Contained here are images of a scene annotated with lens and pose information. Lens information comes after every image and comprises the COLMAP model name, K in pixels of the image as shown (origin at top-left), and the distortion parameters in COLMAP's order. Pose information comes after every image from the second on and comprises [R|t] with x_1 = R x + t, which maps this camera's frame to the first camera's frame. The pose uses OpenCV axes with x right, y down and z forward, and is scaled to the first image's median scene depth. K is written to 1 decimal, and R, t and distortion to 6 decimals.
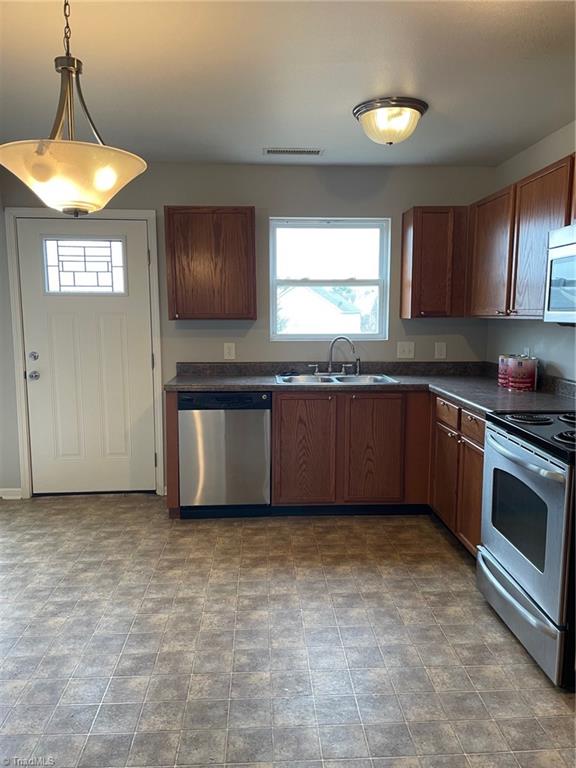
lens RADIAL K [[599.6, 0, 289.2], [0, 599.6, 383.7], [0, 0, 1]] dist [0.044329, -0.011901]
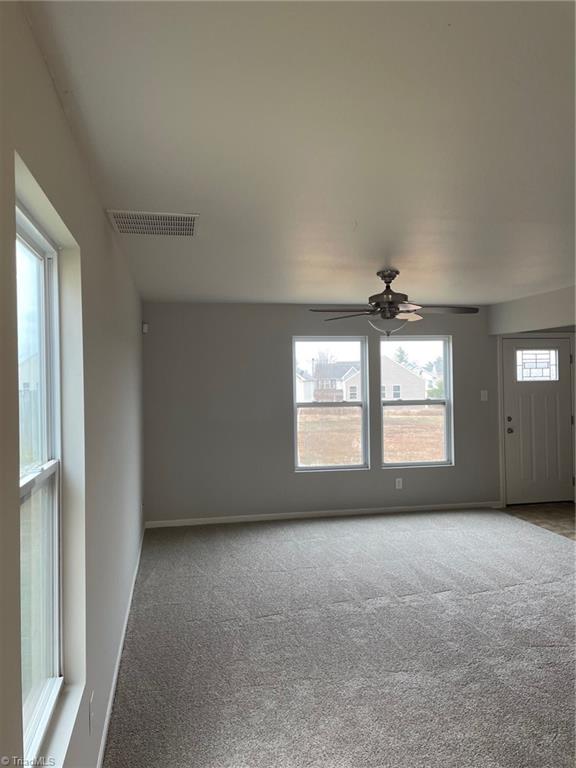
lens RADIAL K [[664.5, 0, 284.4], [0, 664.5, 379.3], [0, 0, 1]] dist [0.053261, -0.002423]
pose [[0.992658, -0.015455, 0.119967, -1.259872], [0.030018, 0.992254, -0.120548, 0.048721], [-0.117175, 0.123264, 0.985432, -0.754907]]
